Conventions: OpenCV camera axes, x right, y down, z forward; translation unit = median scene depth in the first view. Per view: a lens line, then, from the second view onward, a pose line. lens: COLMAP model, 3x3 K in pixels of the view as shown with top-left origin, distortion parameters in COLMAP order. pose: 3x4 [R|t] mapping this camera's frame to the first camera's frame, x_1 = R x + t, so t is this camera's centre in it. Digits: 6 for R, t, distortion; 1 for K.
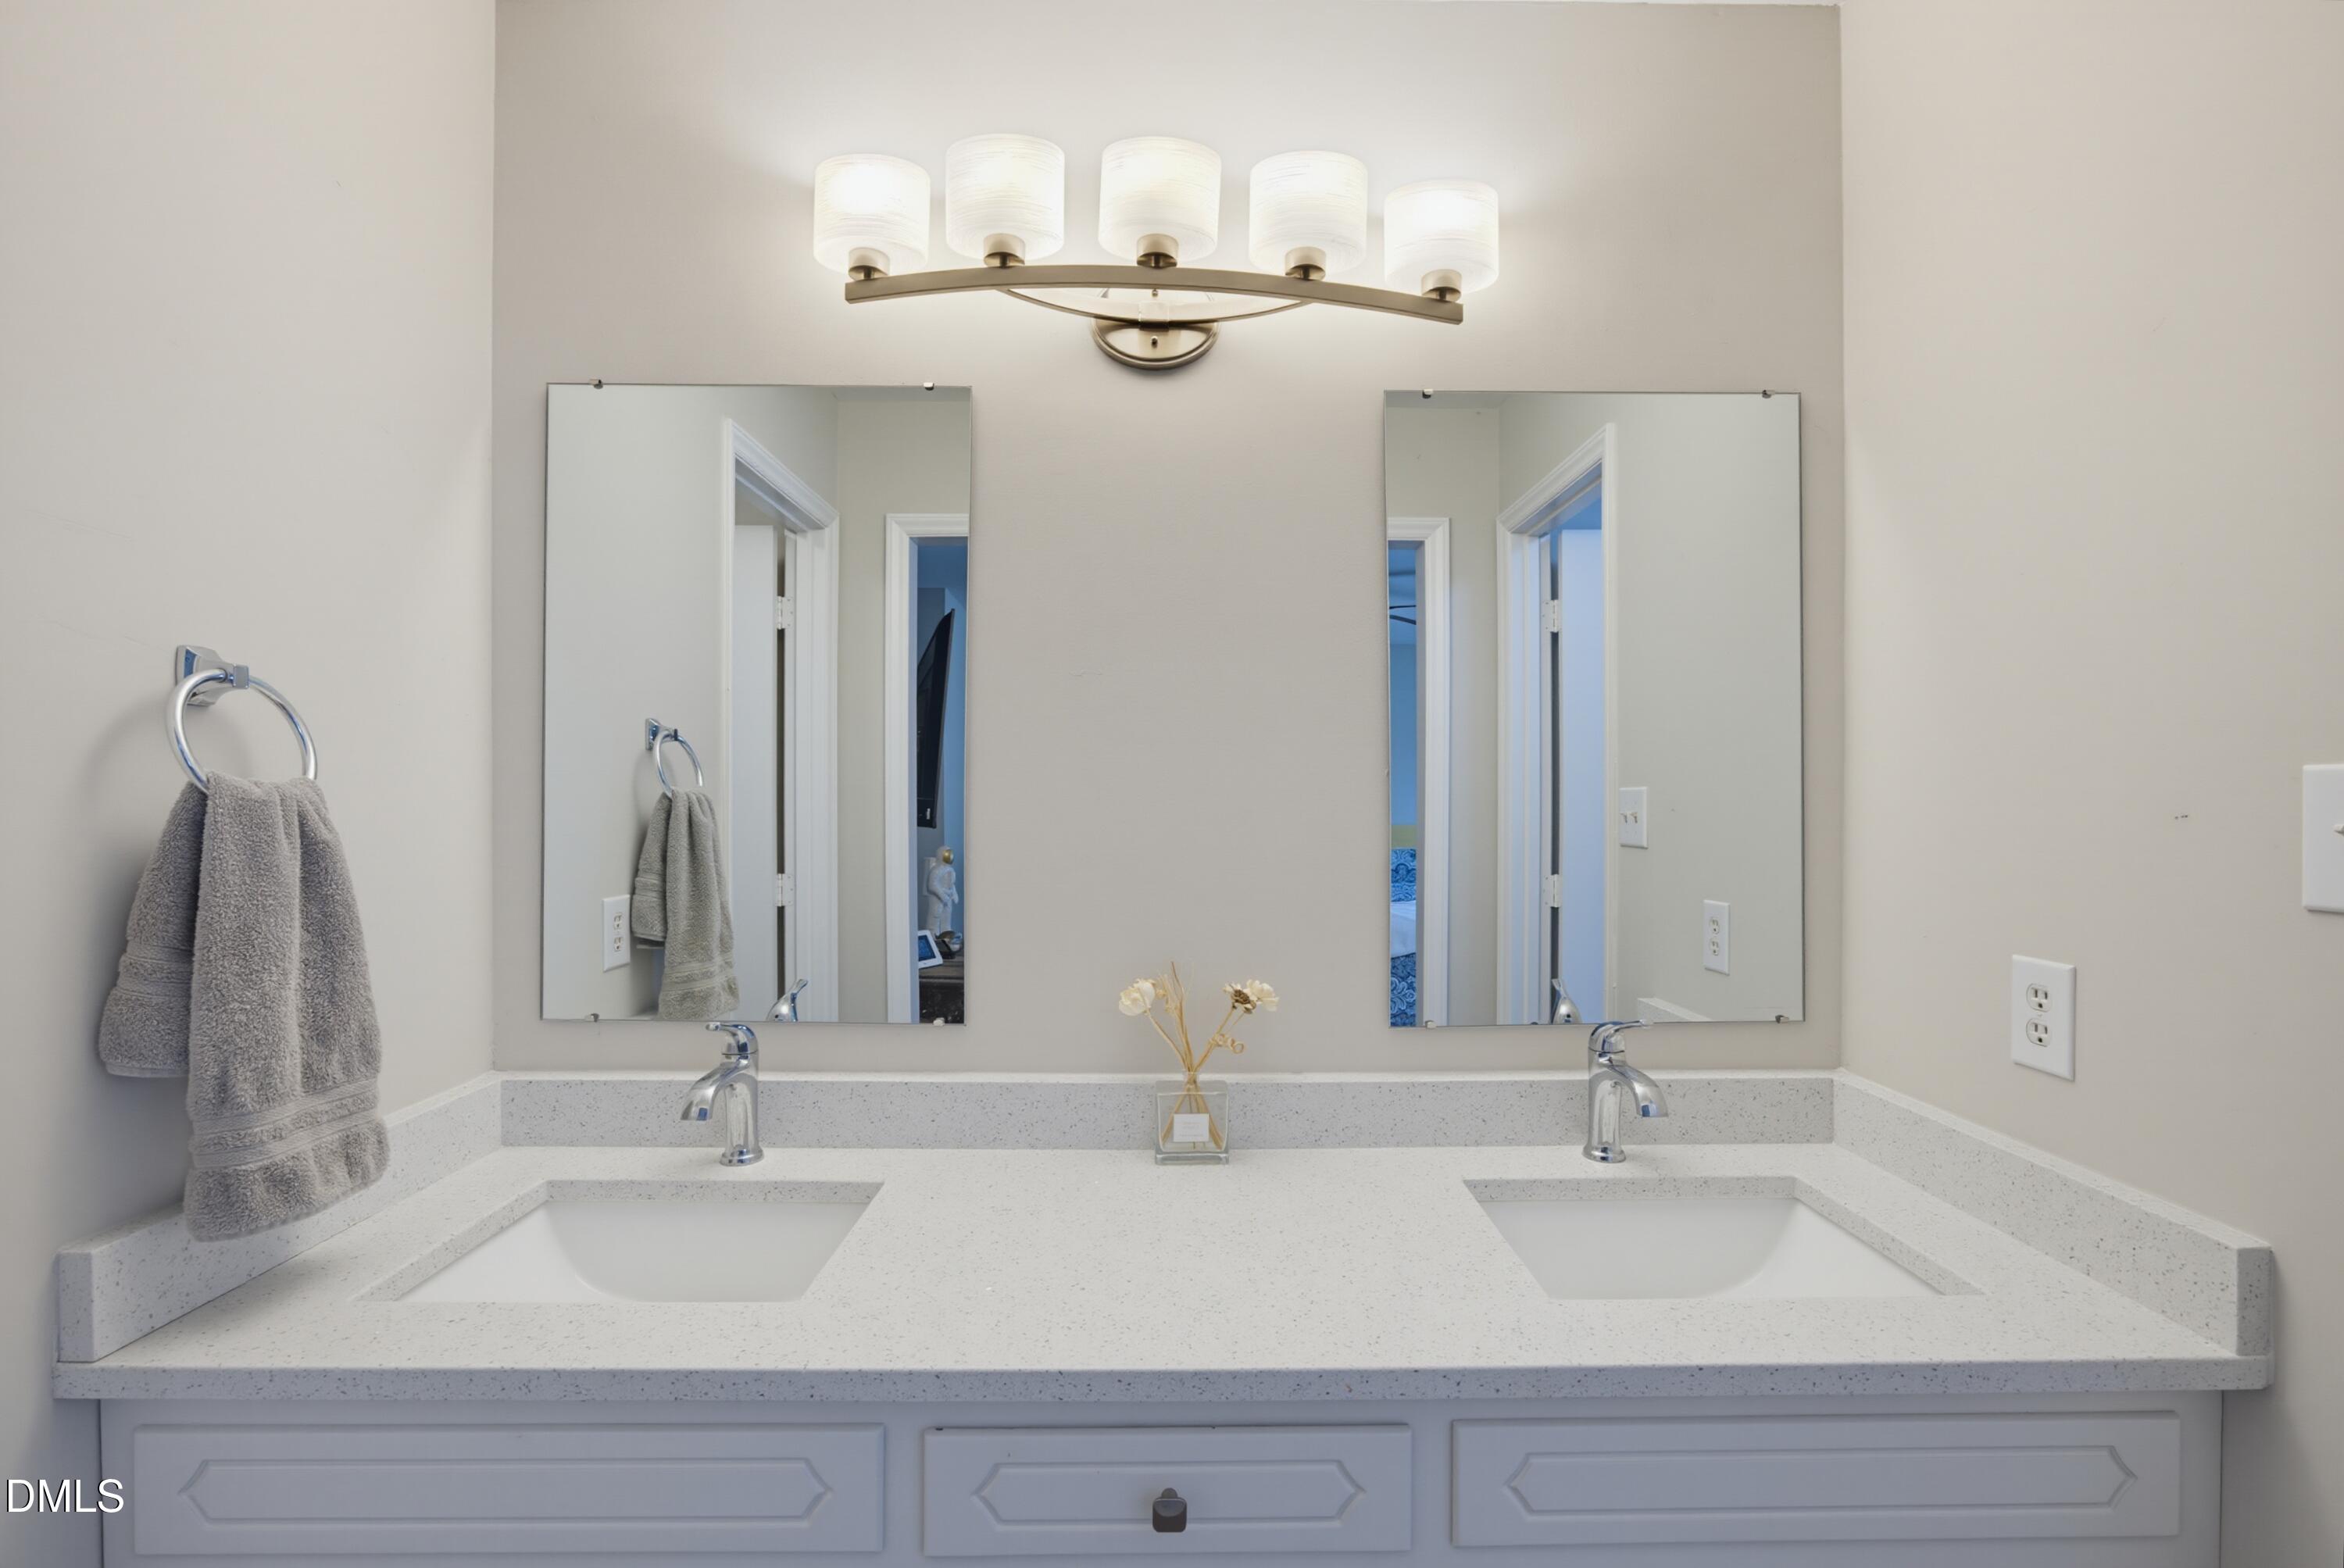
lens RADIAL K [[1006.6, 0, 1172.0], [0, 1006.6, 784.0], [0, 0, 1]] dist [-0.062993, 0.020219]
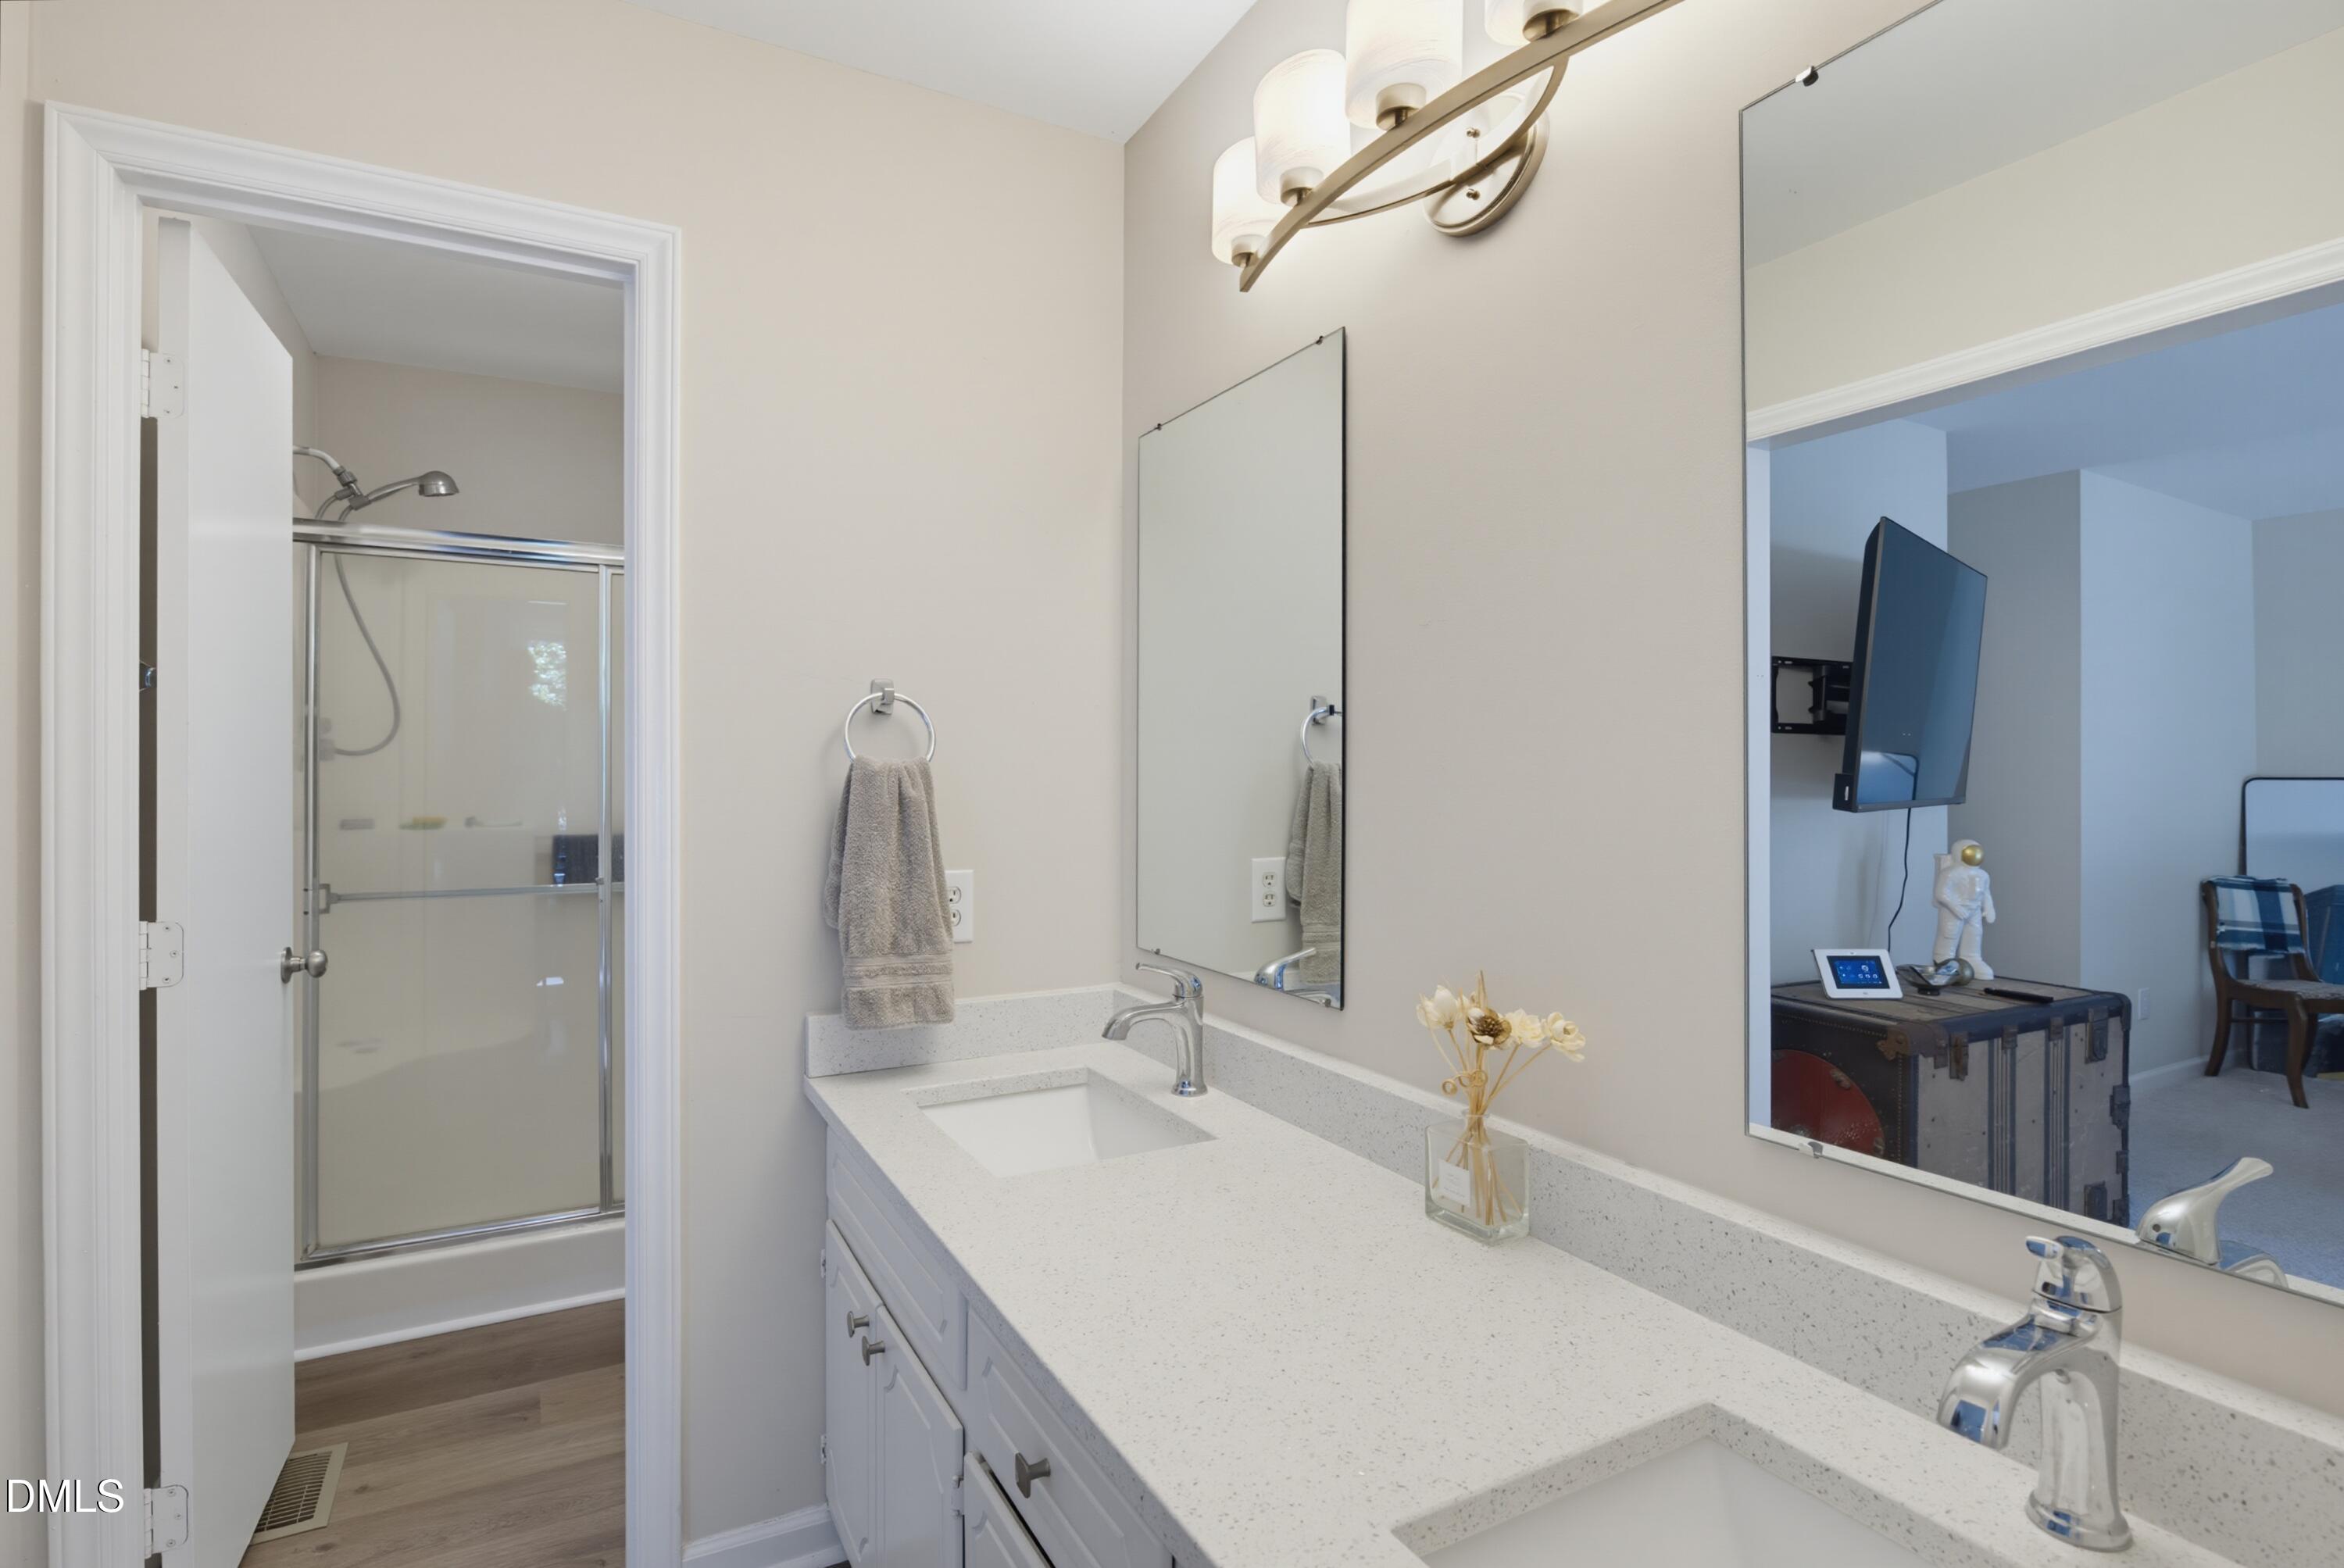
lens RADIAL K [[1173.9, 0, 1177.9], [0, 1173.9, 760.2], [0, 0, 1]] dist [-0.030706, 0.000277]
pose [[0.455968, -0.010507, -0.889934, 0.749396], [0.012356, 0.999909, -0.005475, 0.010996], [0.889911, -0.008499, 0.456056, 0.386814]]
